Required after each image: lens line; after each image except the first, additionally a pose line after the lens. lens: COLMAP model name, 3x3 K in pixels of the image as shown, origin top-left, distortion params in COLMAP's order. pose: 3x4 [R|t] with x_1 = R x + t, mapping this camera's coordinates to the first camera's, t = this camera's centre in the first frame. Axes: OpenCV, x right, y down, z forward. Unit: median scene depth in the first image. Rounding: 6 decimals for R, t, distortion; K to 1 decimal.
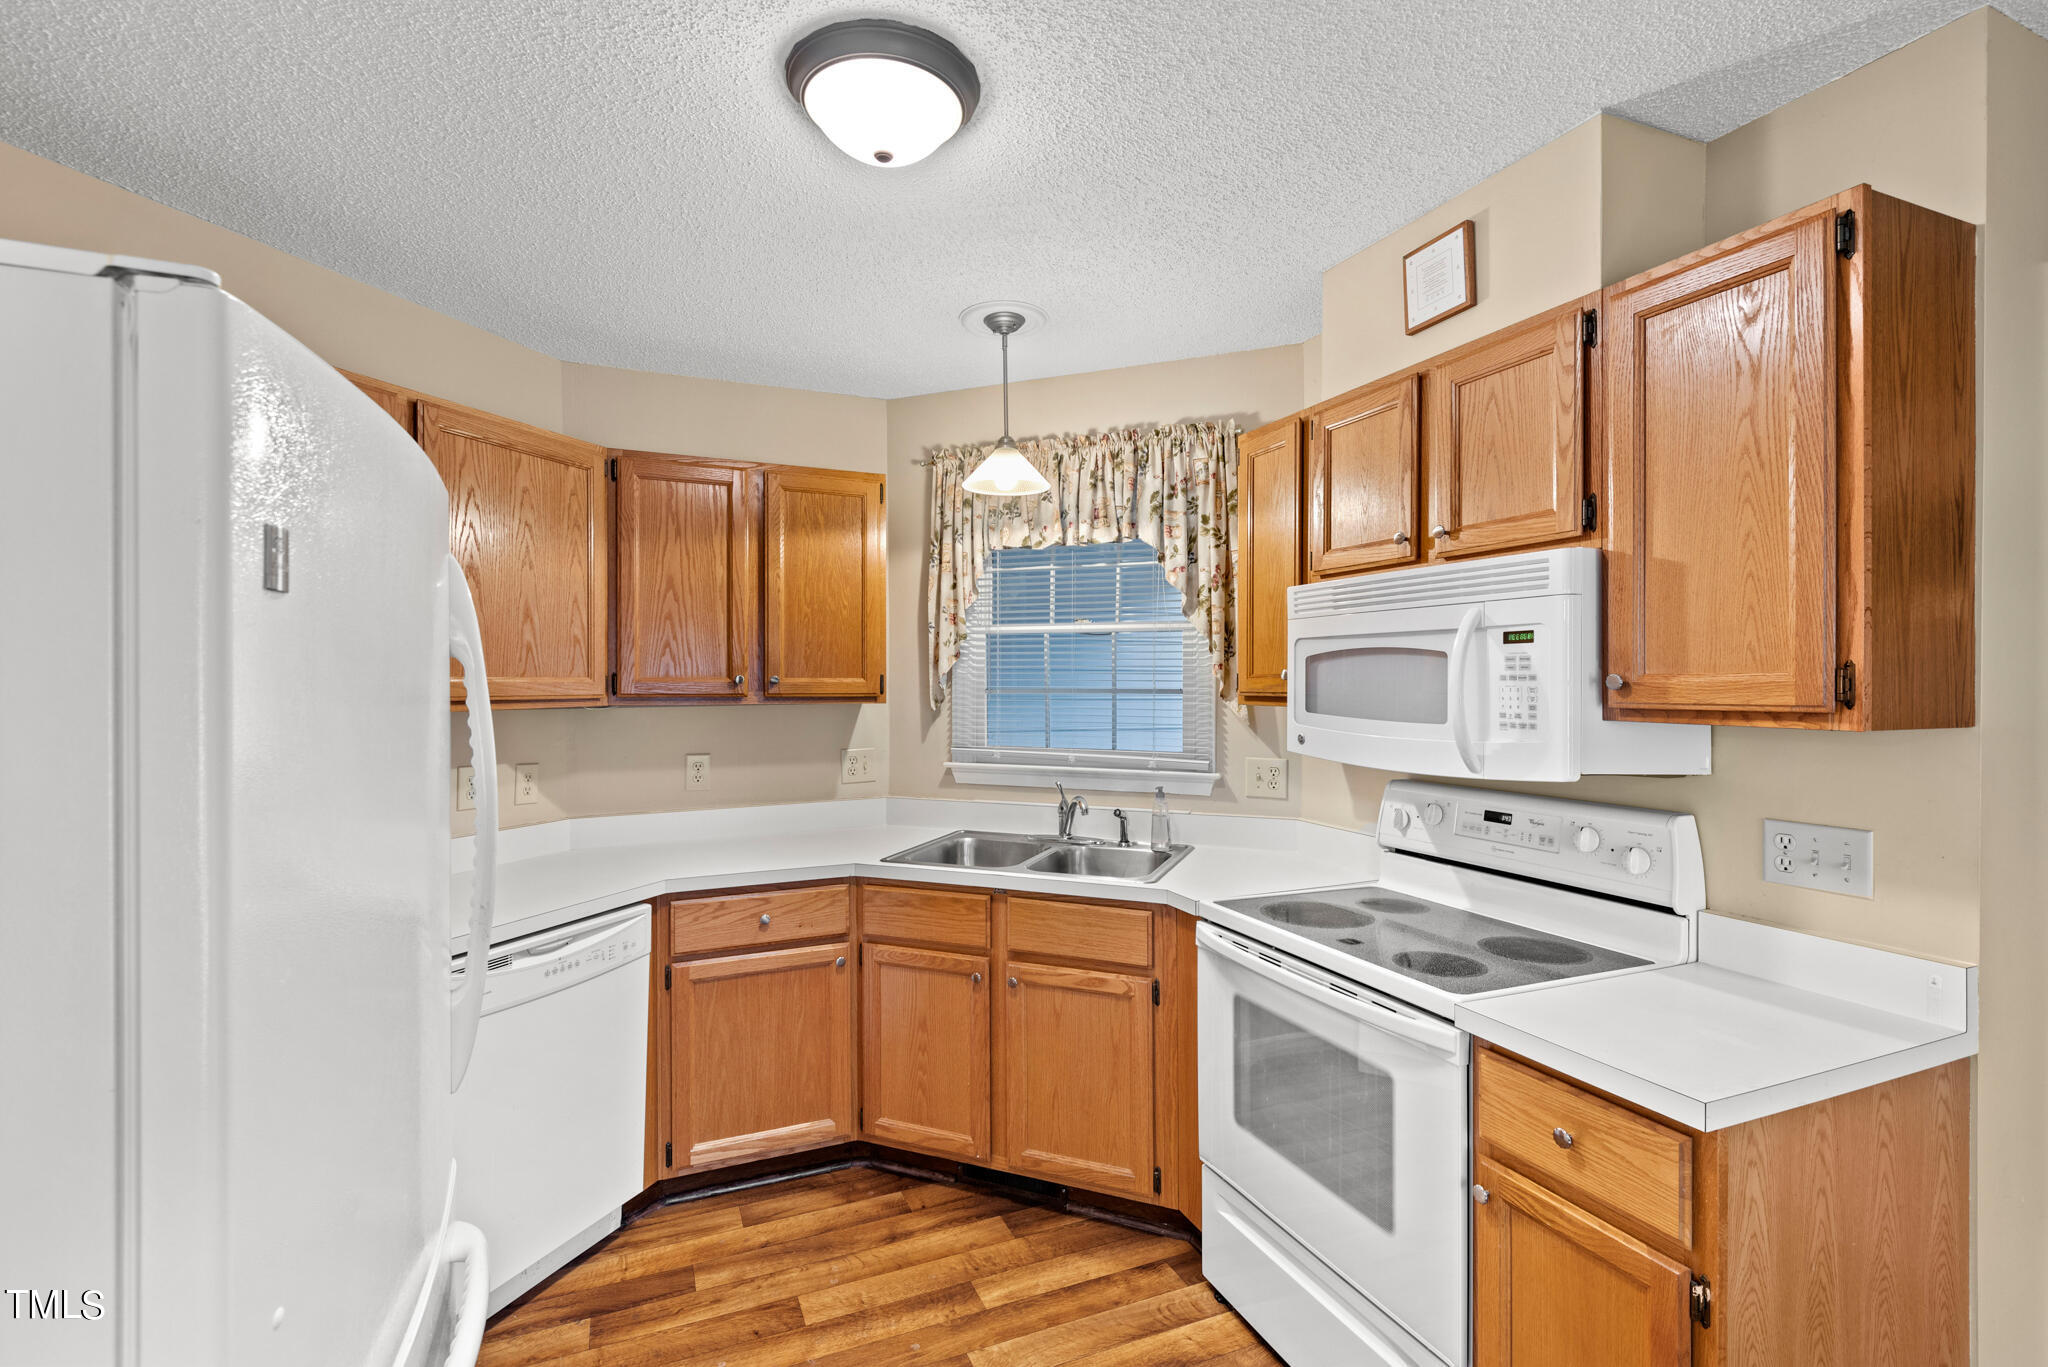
lens RADIAL K [[937.3, 0, 1022.4], [0, 937.3, 678.3], [0, 0, 1]] dist [0.013147, -0.004691]
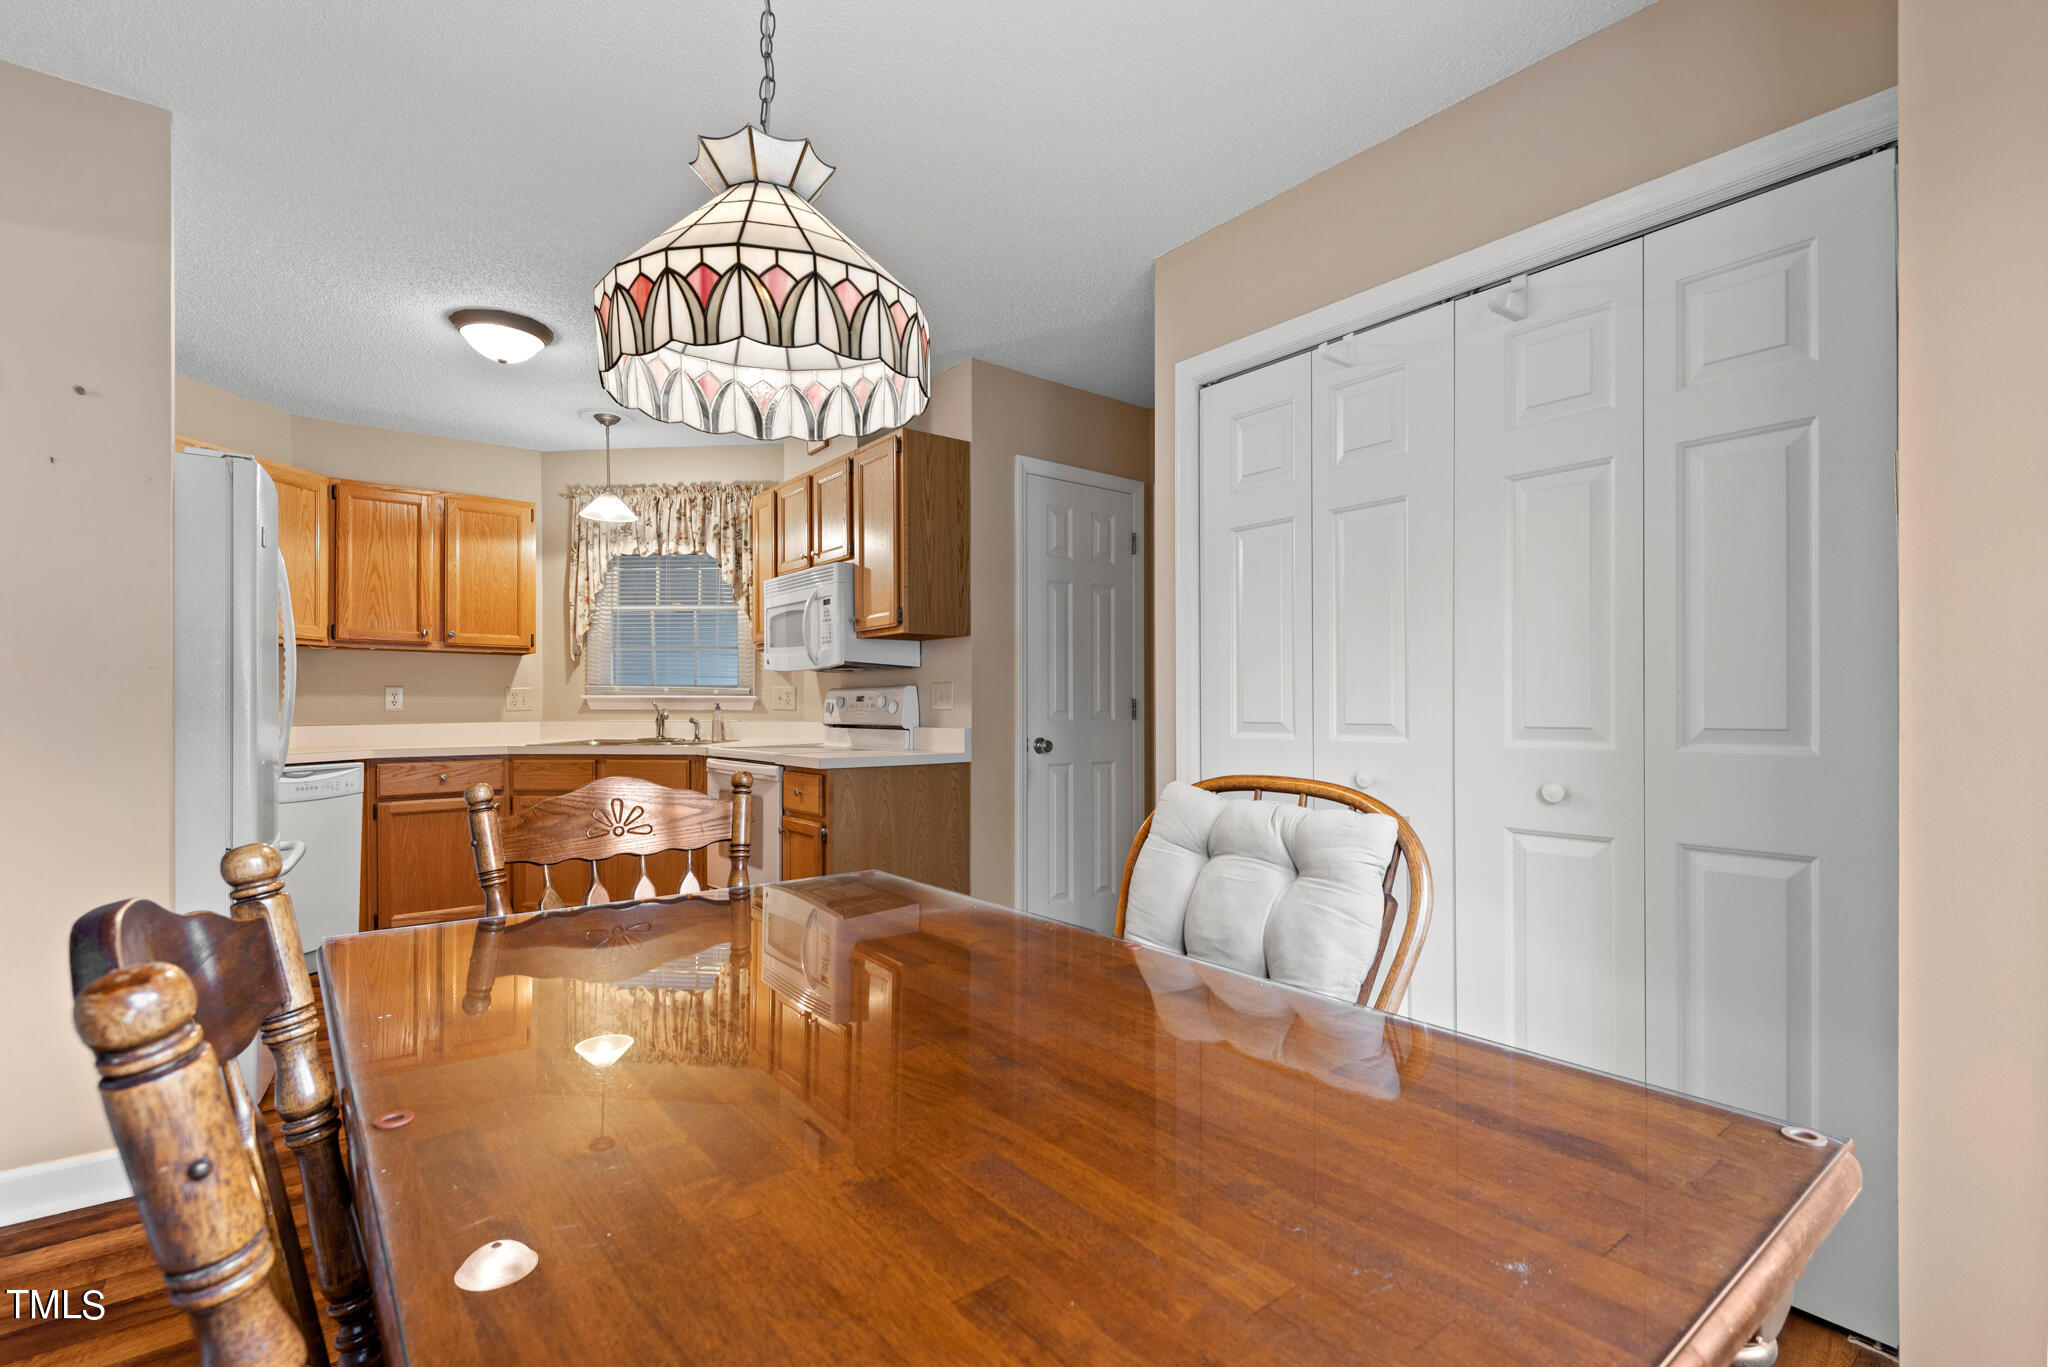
lens RADIAL K [[937.3, 0, 1026.6], [0, 937.3, 702.4], [0, 0, 1]] dist [0.013147, -0.004691]
pose [[0.963463, 0.000982, 0.267841, 0.228953], [-0.000968, 1.000000, -0.000184, 0.113685], [-0.267841, -0.000082, 0.963463, -0.737145]]
